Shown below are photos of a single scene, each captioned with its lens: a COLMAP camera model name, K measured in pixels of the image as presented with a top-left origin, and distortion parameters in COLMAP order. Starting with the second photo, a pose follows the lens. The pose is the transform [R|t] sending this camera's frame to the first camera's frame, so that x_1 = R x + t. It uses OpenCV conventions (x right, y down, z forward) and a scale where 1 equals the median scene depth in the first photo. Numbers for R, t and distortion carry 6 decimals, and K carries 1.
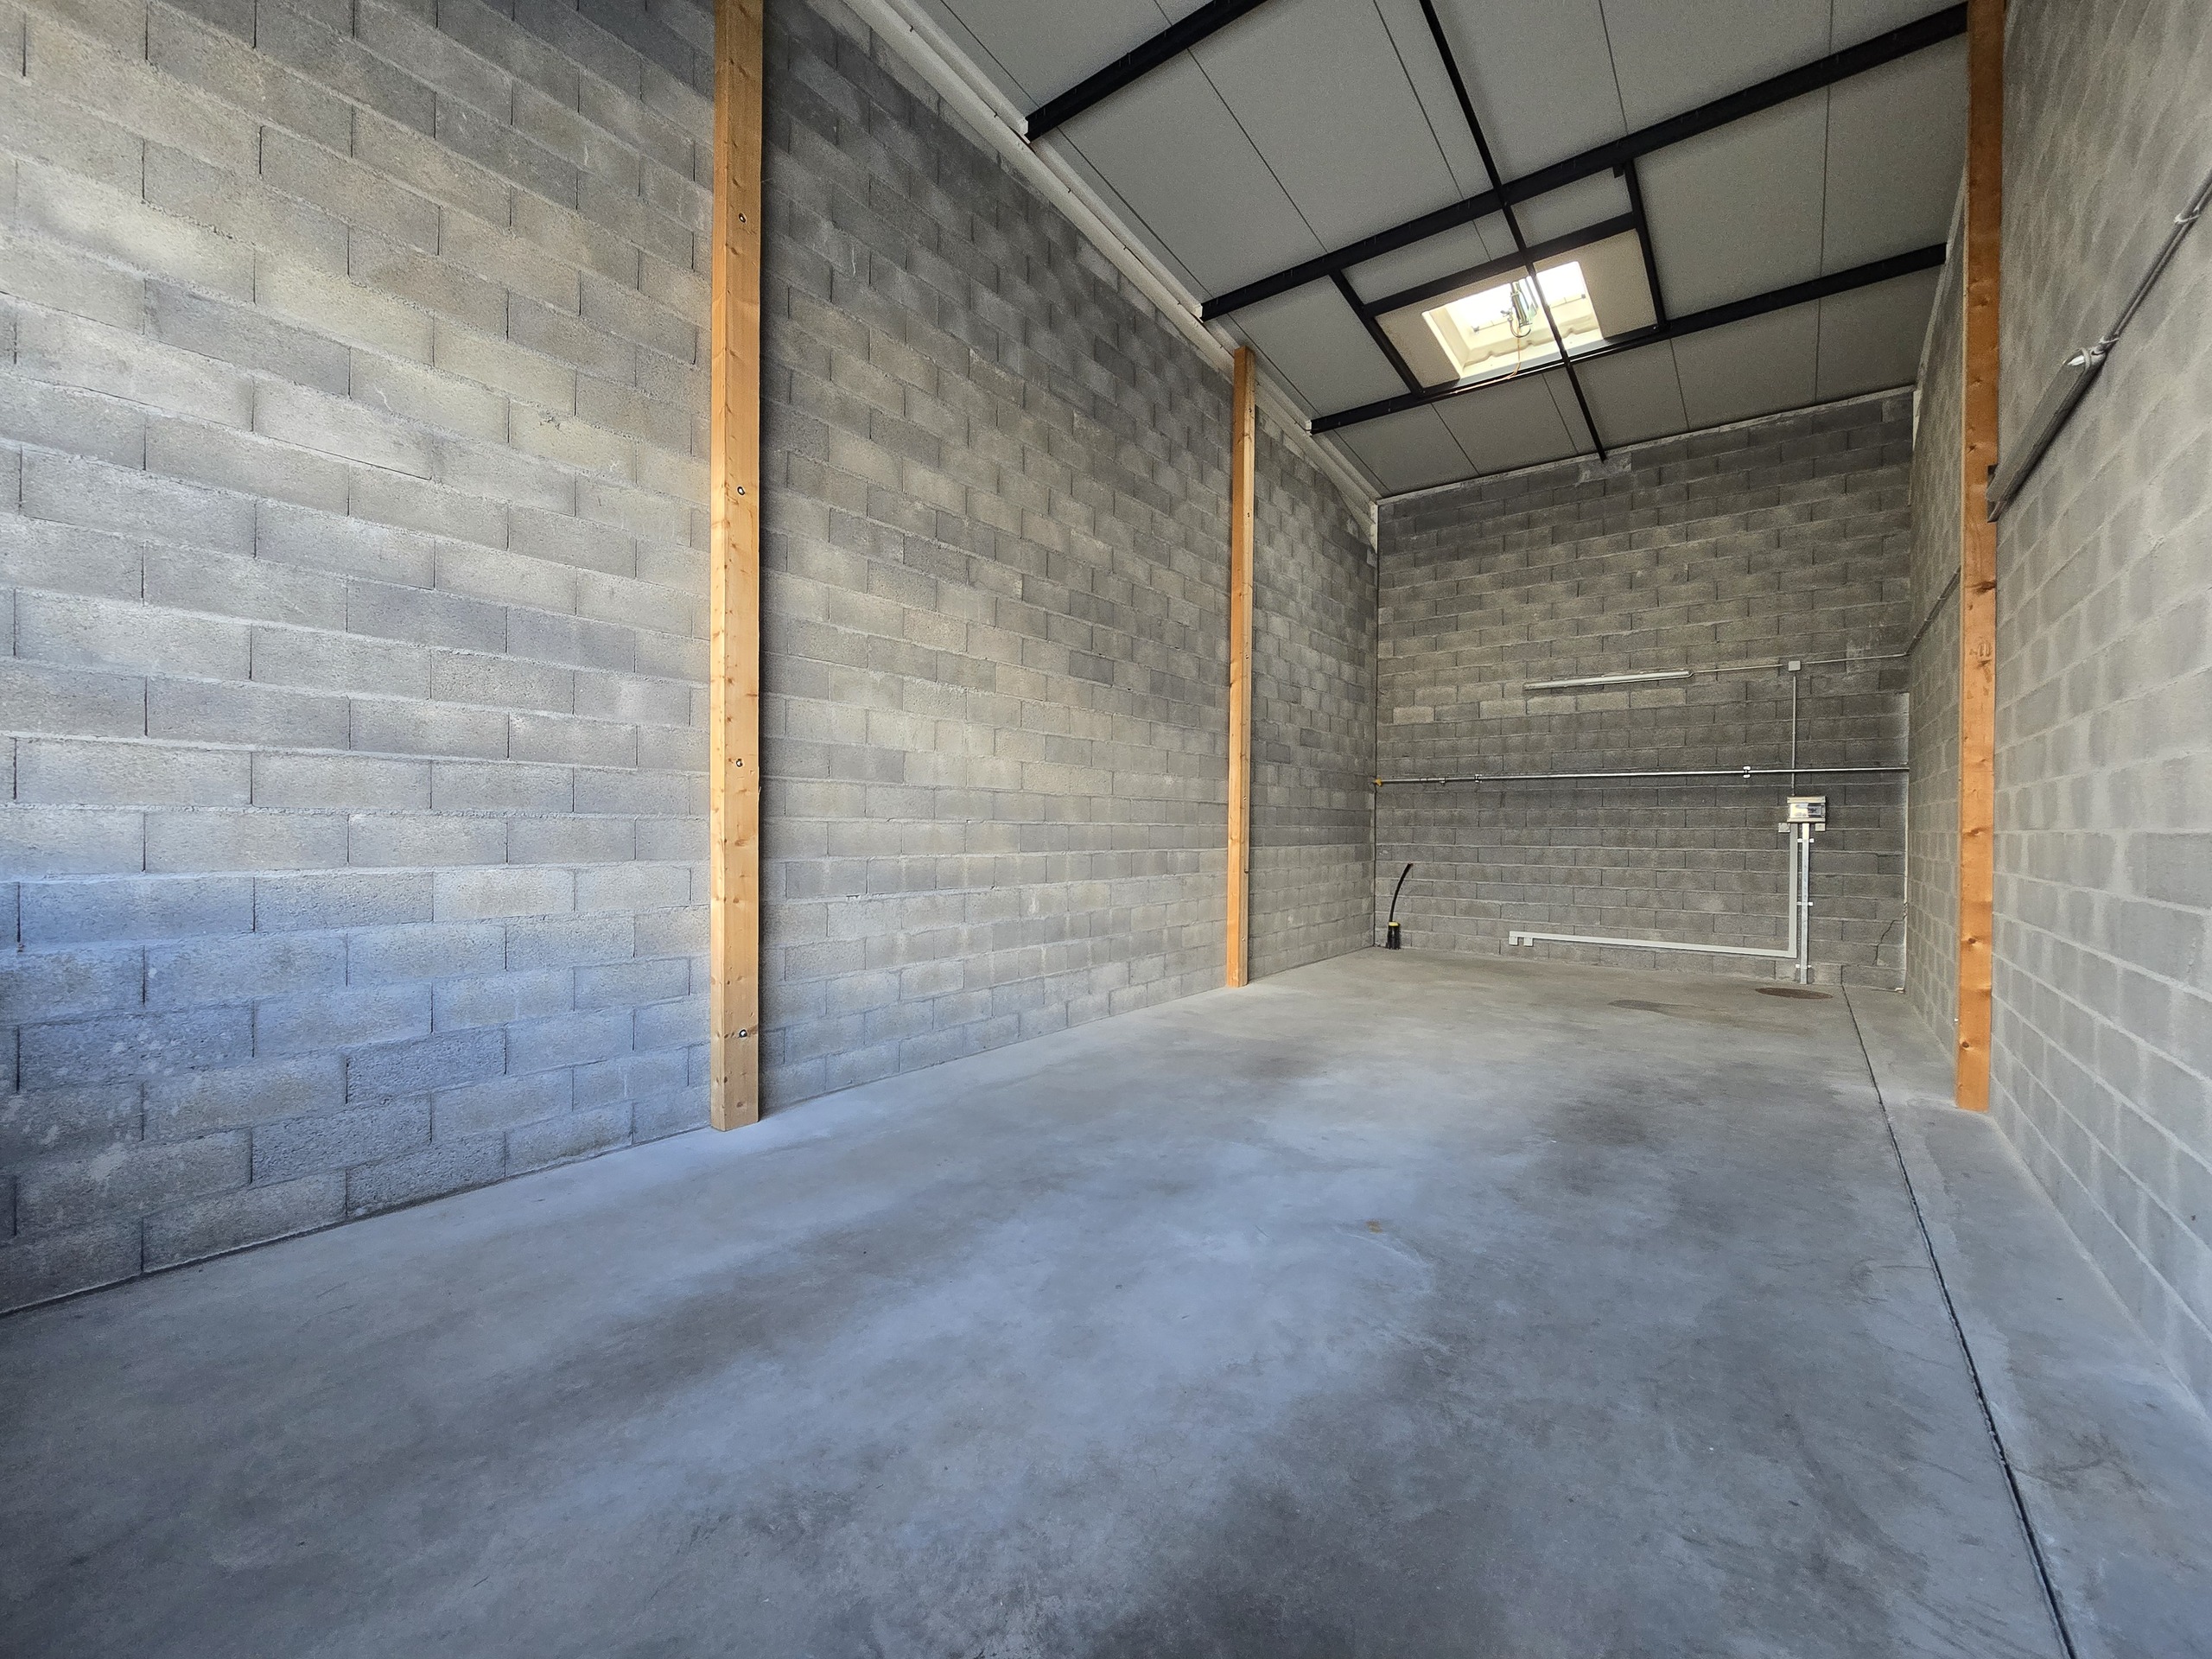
lens RADIAL K [[907.4, 0, 1106.0], [0, 907.4, 829.5], [0, 0, 1]] dist [-0.002763, -0.000134]
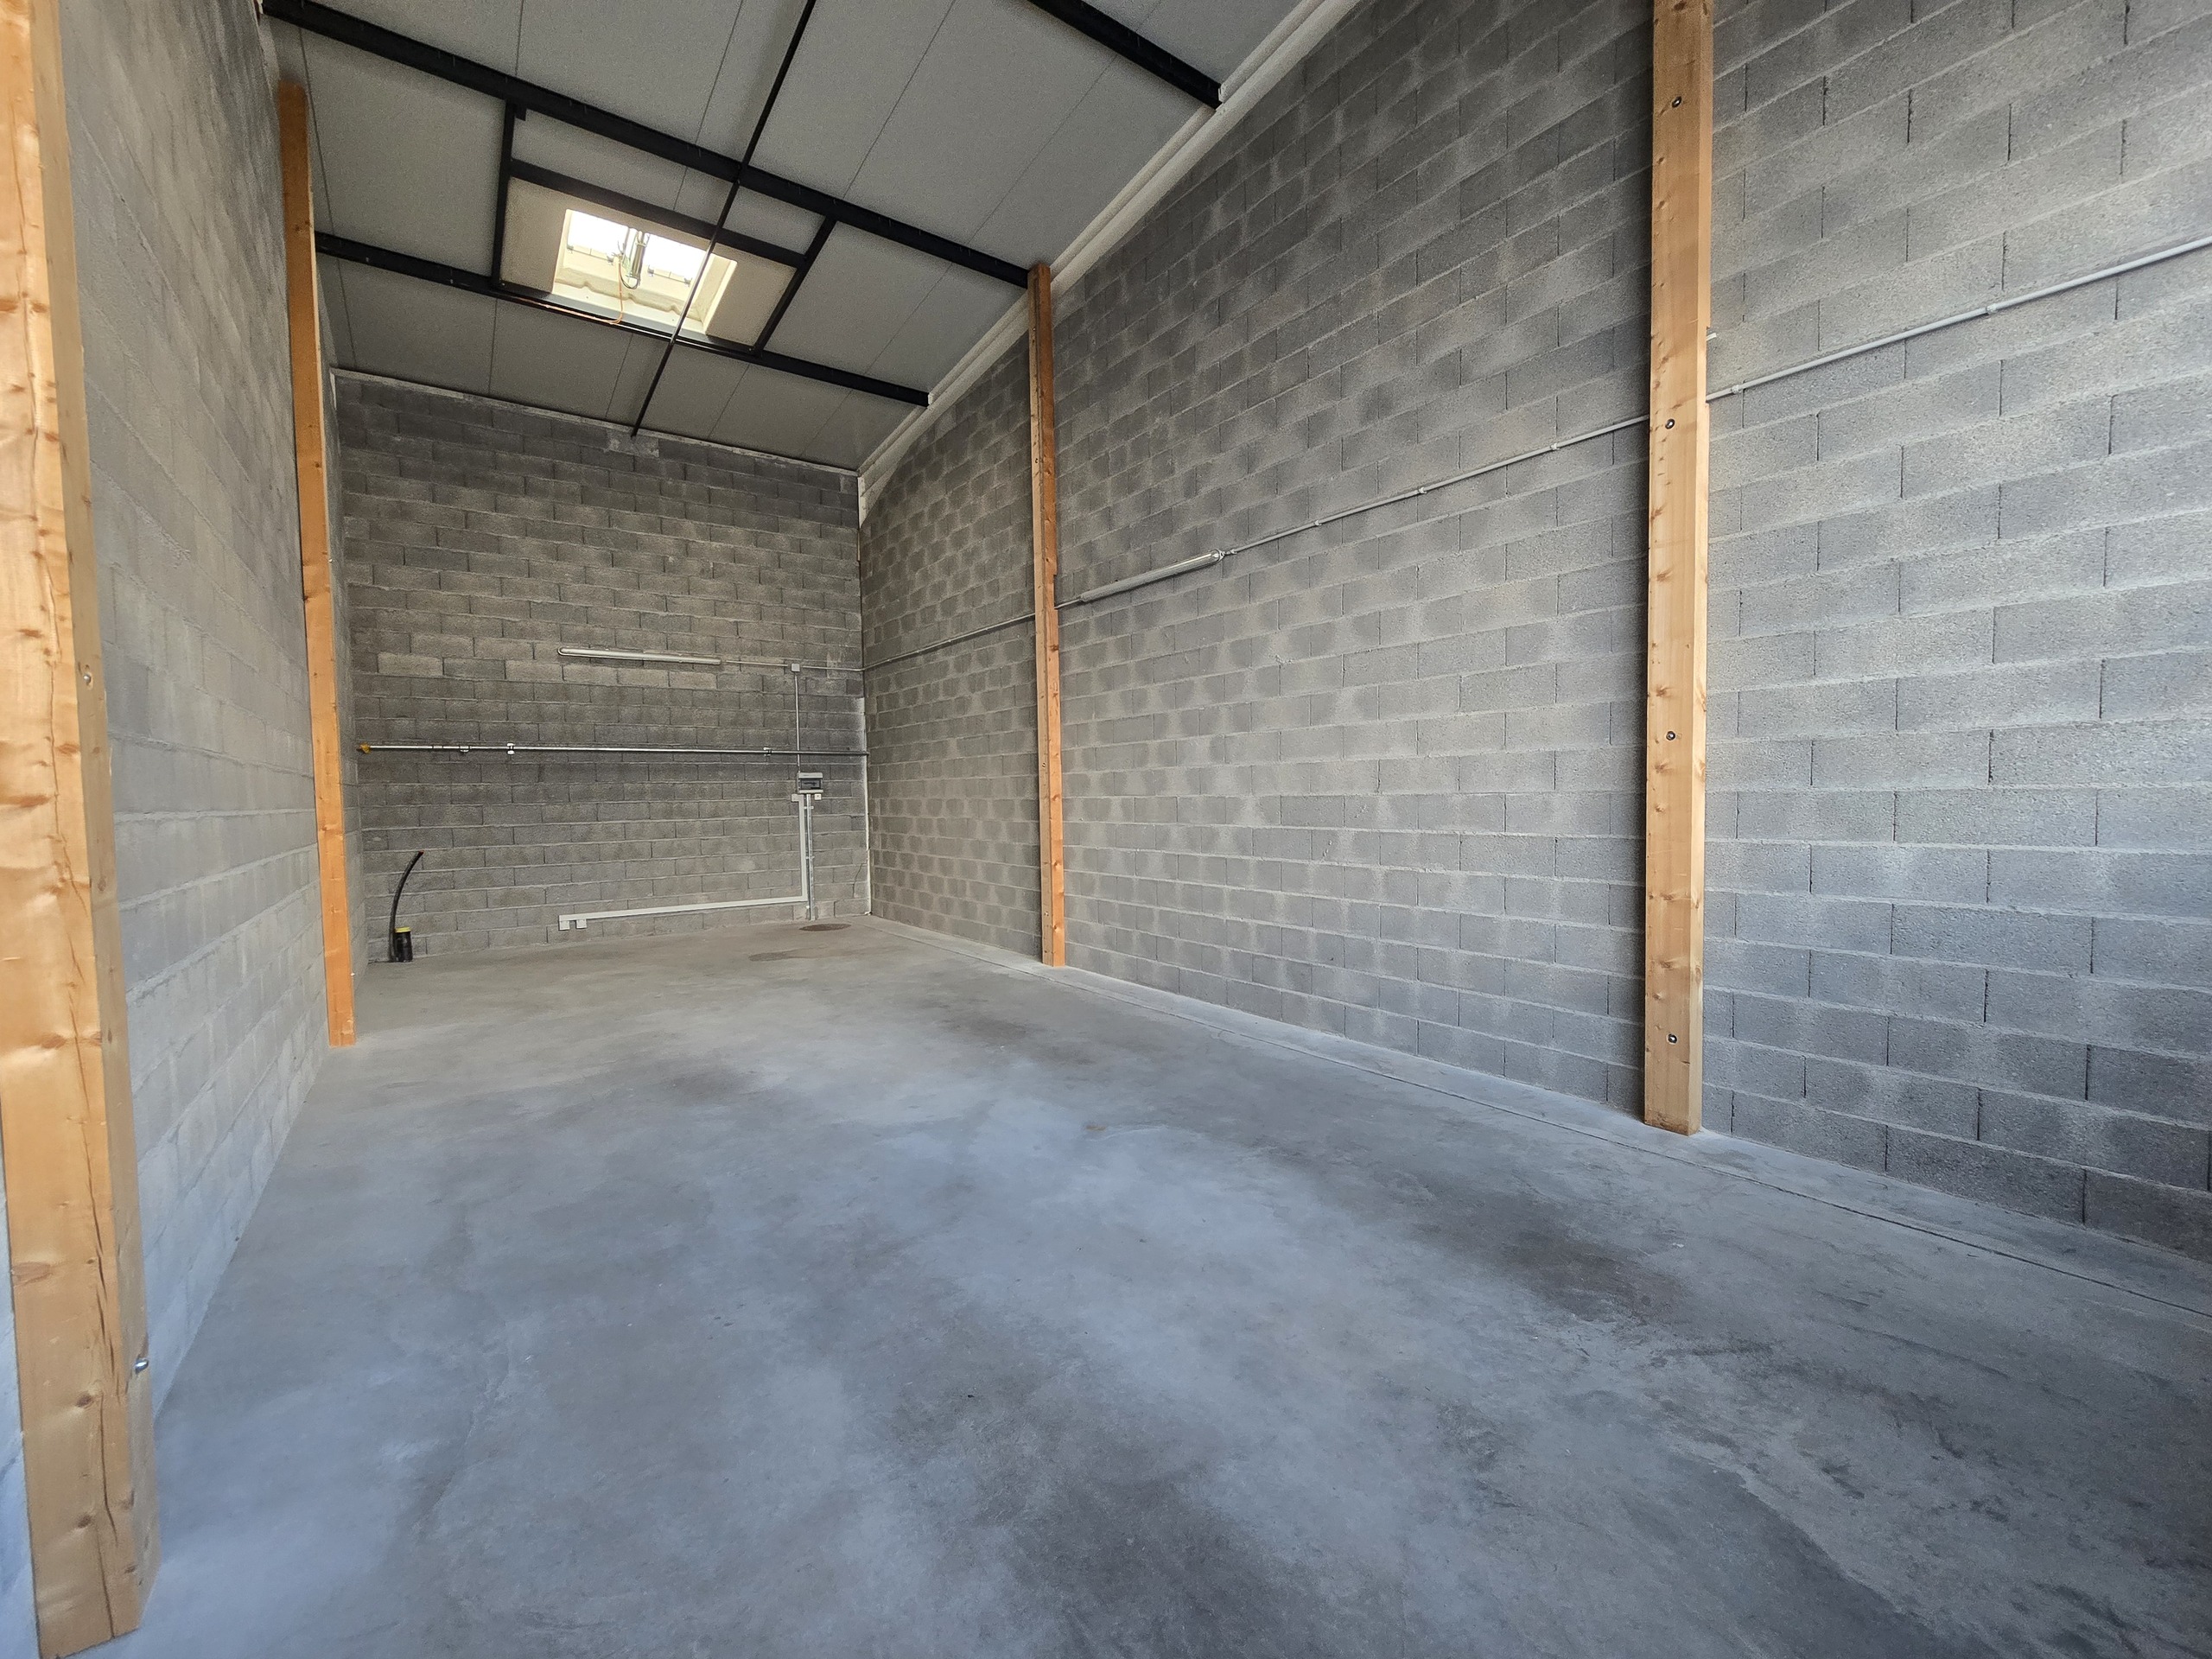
lens RADIAL K [[905.1, 0, 1107.8], [0, 905.1, 827.3], [0, 0, 1]] dist [-0.003169, 0.000063]
pose [[0.284081, -0.049831, 0.957504, -0.305893], [0.021933, 0.998725, 0.045469, -0.008218], [-0.958549, 0.008084, 0.284812, 0.228490]]
